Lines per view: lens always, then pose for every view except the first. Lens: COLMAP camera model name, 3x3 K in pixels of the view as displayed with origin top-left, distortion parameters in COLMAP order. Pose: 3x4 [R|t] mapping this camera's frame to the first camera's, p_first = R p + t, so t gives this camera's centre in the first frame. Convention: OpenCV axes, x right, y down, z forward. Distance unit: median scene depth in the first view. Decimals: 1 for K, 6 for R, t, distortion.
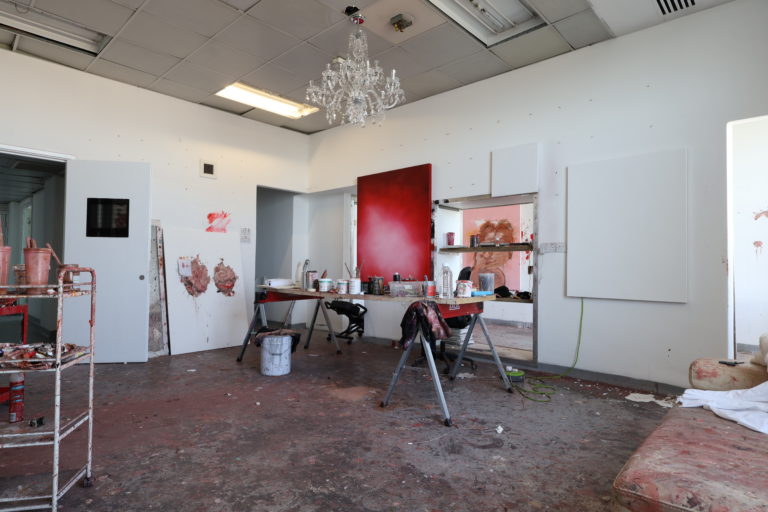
lens RADIAL K [[440.3, 0, 381.0], [0, 440.3, 257.3], [0, 0, 1]] dist [-0.005476, 0.004298]
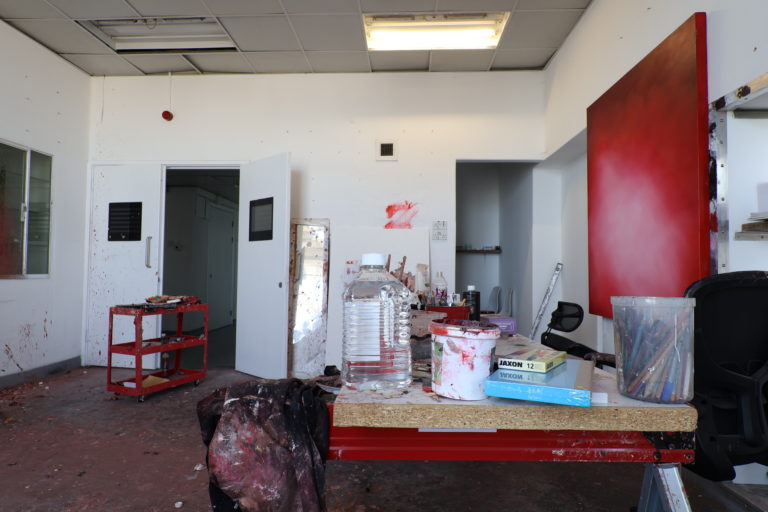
lens RADIAL K [[440.3, 0, 385.3], [0, 440.3, 255.4], [0, 0, 1]] dist [-0.005476, 0.004298]
pose [[0.641137, -0.029850, -0.766846, 0.205742], [0.012468, 0.999517, -0.028482, 0.011954], [0.767325, 0.008700, 0.641199, 0.482044]]
